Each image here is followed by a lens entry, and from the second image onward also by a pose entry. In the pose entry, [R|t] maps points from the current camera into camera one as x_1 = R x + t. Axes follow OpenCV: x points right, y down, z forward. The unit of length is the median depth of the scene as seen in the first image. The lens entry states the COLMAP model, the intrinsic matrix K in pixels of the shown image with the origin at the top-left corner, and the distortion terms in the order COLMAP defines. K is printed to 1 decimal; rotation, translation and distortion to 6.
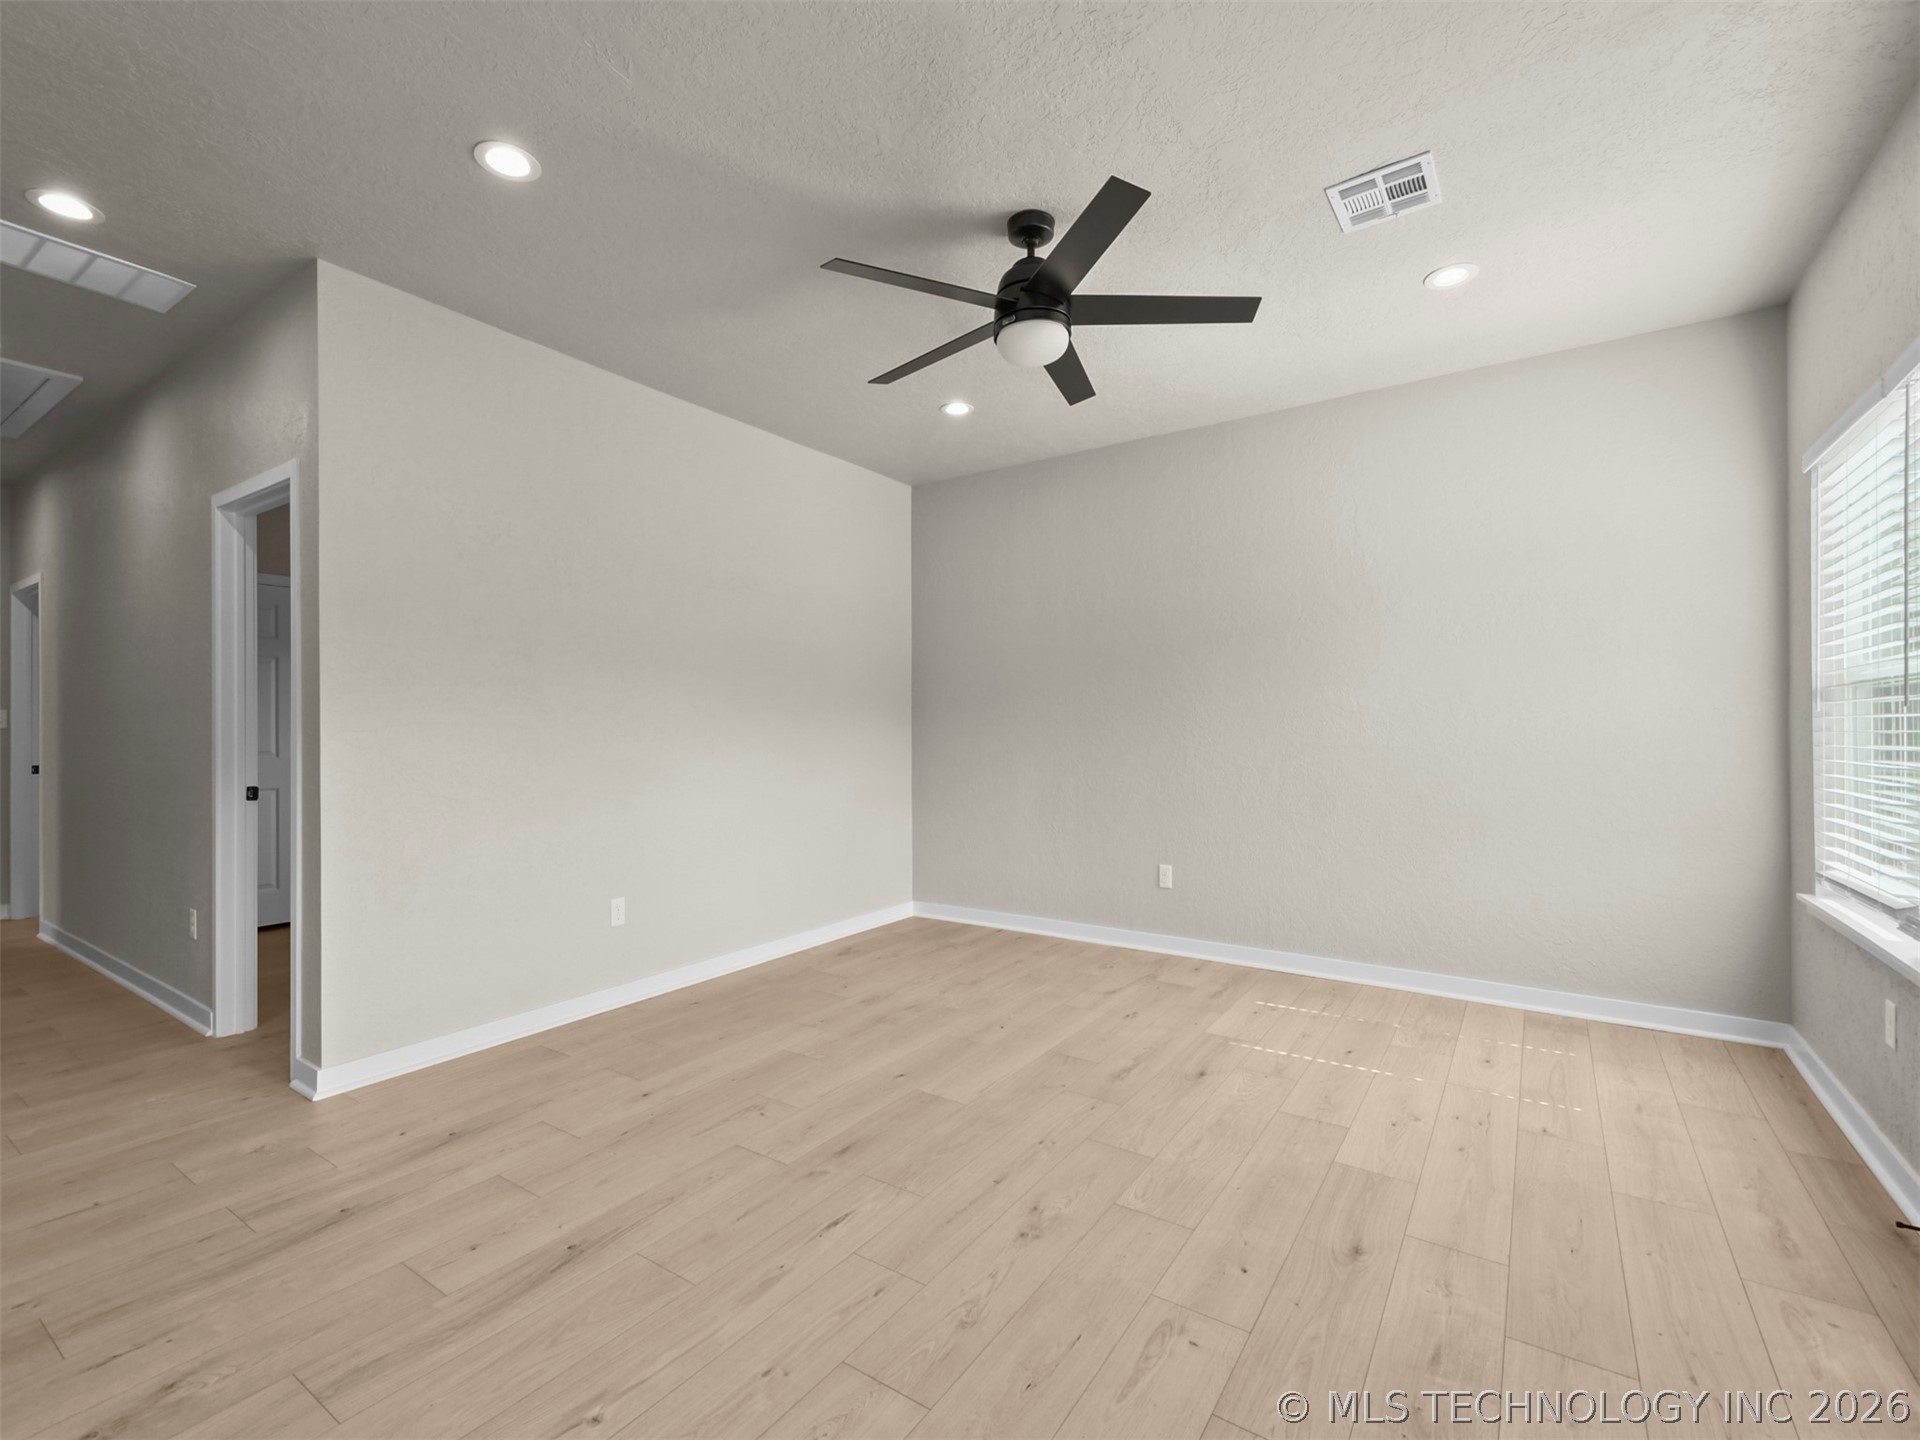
lens RADIAL K [[846.6, 0, 960.2], [0, 846.6, 730.4], [0, 0, 1]] dist [0.004264, -0.000064]
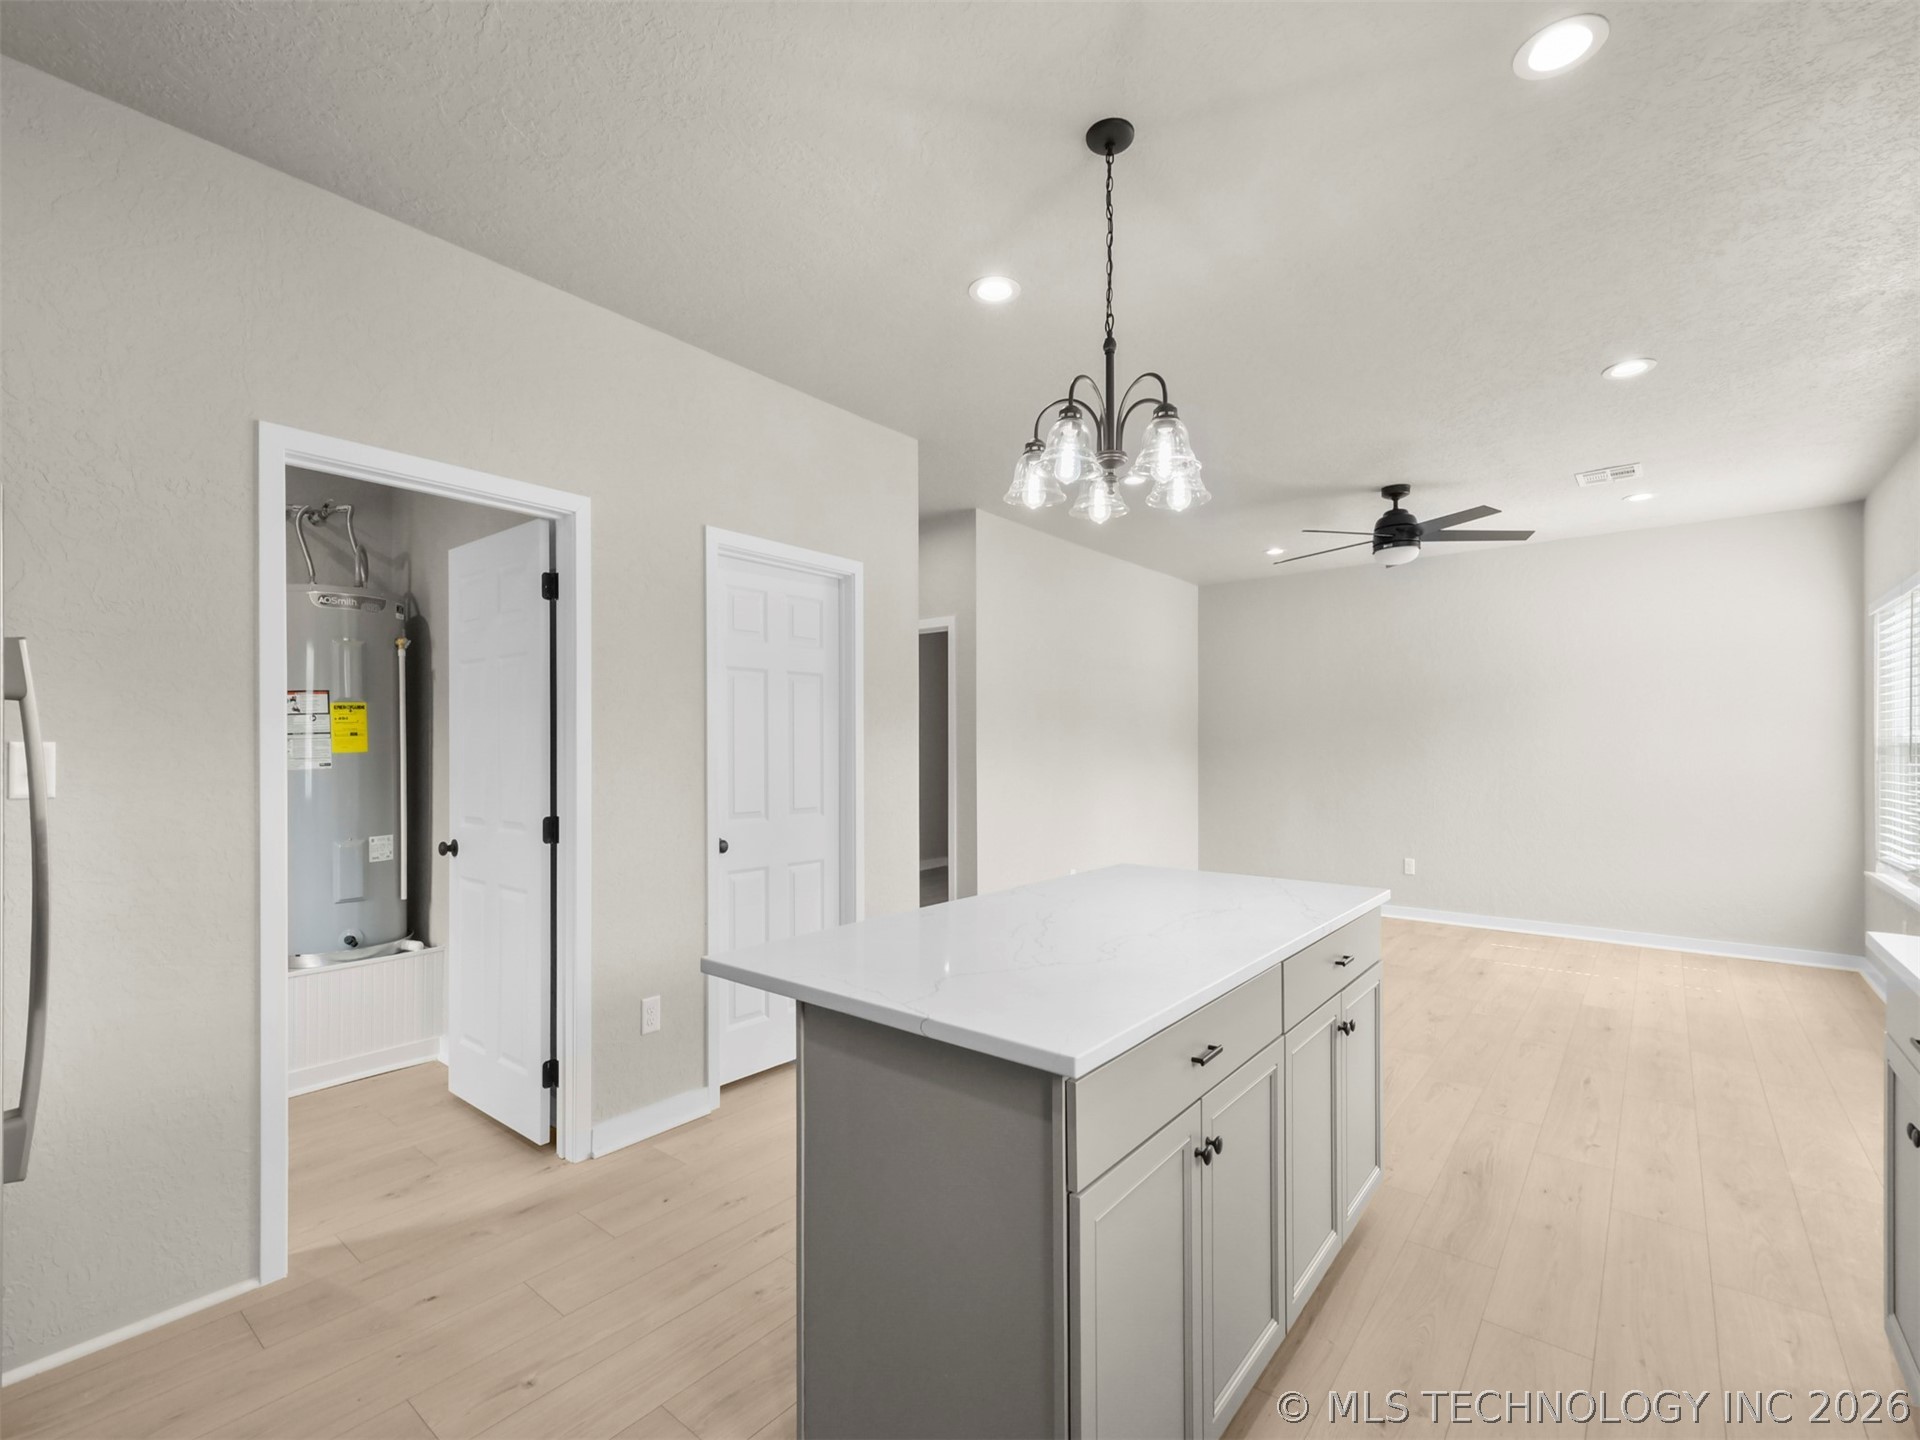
lens RADIAL K [[849.7, 0, 950.9], [0, 849.7, 751.0], [0, 0, 1]] dist [-0.002760, -0.000690]
pose [[0.995151, 0.003485, -0.098293, -0.602732], [-0.003367, 0.999993, 0.001367, -0.035989], [0.098297, -0.001029, 0.995157, -0.786811]]
